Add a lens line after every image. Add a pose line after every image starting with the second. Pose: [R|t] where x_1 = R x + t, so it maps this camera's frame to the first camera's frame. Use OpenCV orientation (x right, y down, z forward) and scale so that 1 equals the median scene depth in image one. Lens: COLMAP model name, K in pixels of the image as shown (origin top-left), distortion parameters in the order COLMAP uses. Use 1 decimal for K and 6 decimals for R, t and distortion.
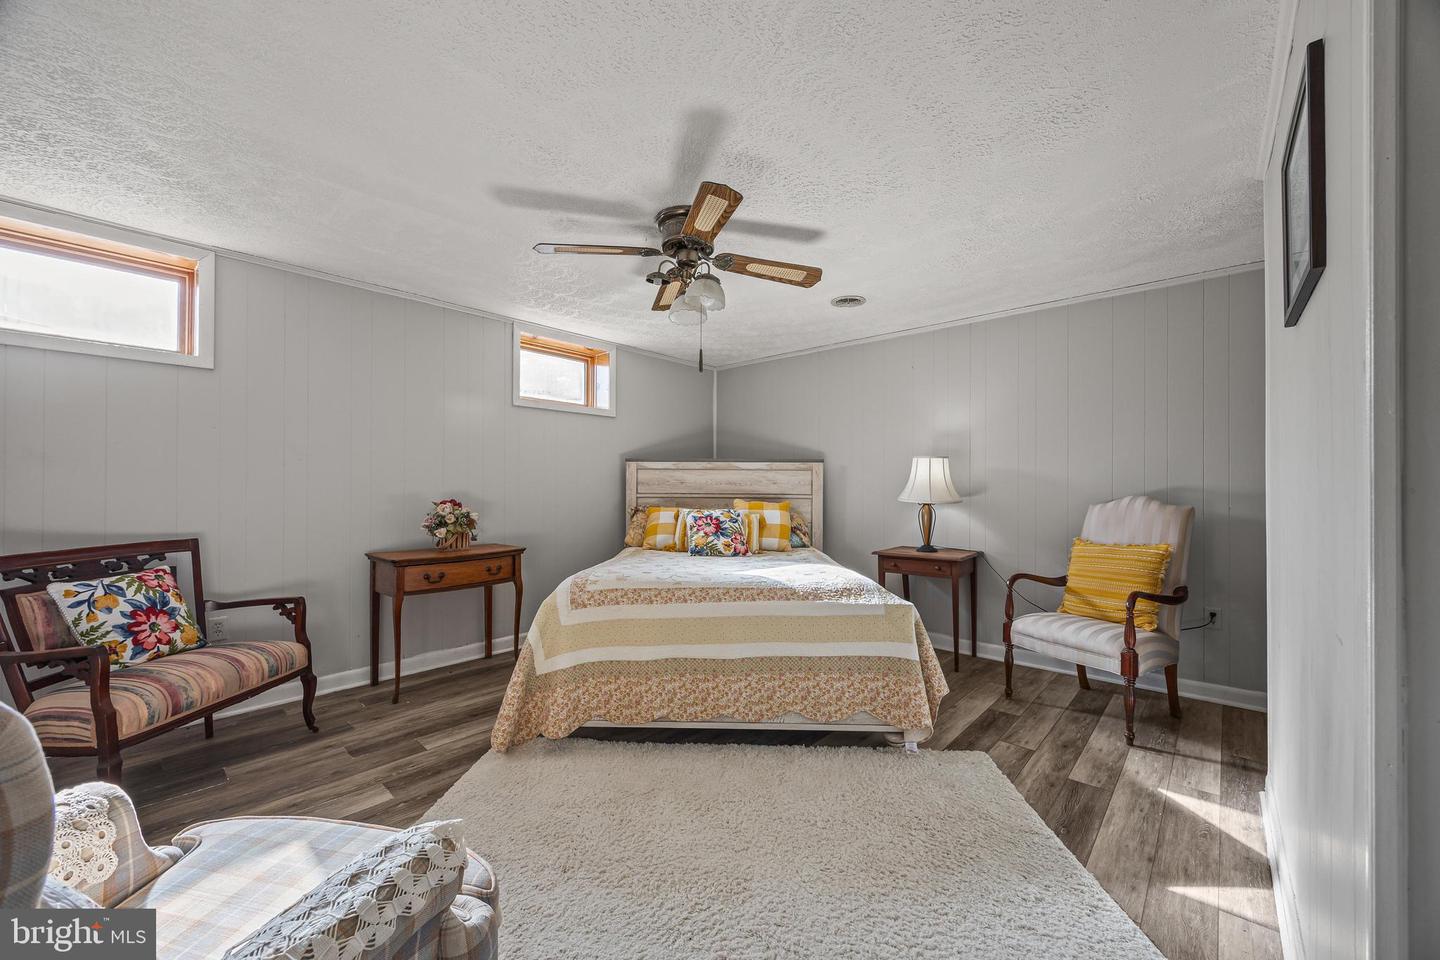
lens RADIAL K [[561.5, 0, 722.3], [0, 561.5, 486.8], [0, 0, 1]] dist [-0.000008, -0.000015]
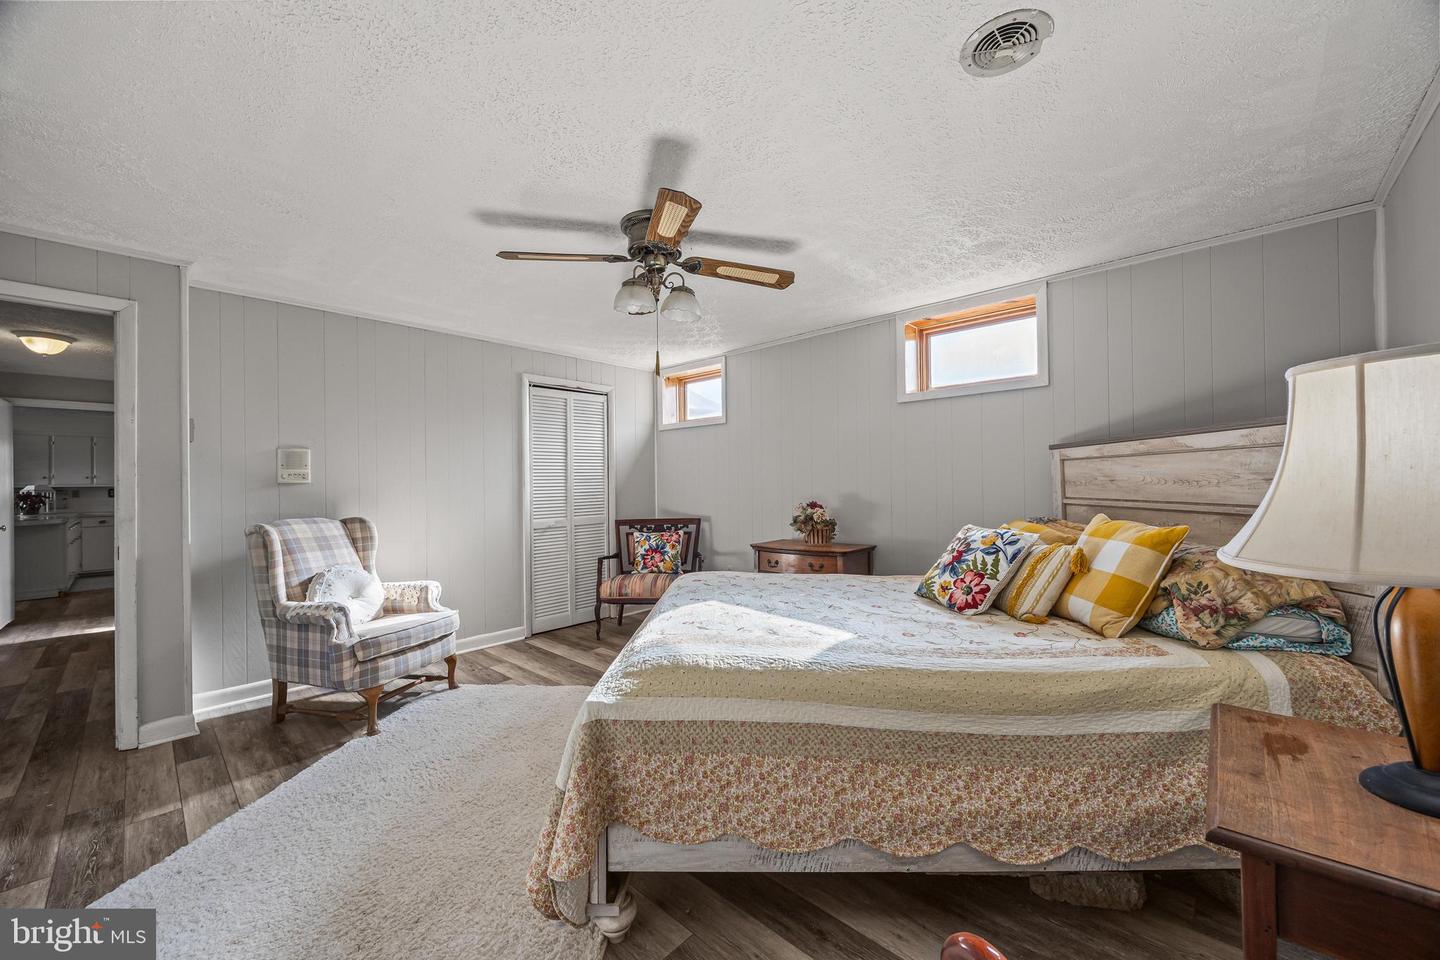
lens RADIAL K [[561.5, 0, 722.3], [0, 561.5, 486.8], [0, 0, 1]] dist [-0.000008, -0.000015]
pose [[-0.045106, -0.000391, -0.998982, 0.922671], [0.011117, 0.999938, -0.000893, -0.009853], [0.998920, -0.011146, -0.045098, 1.167300]]
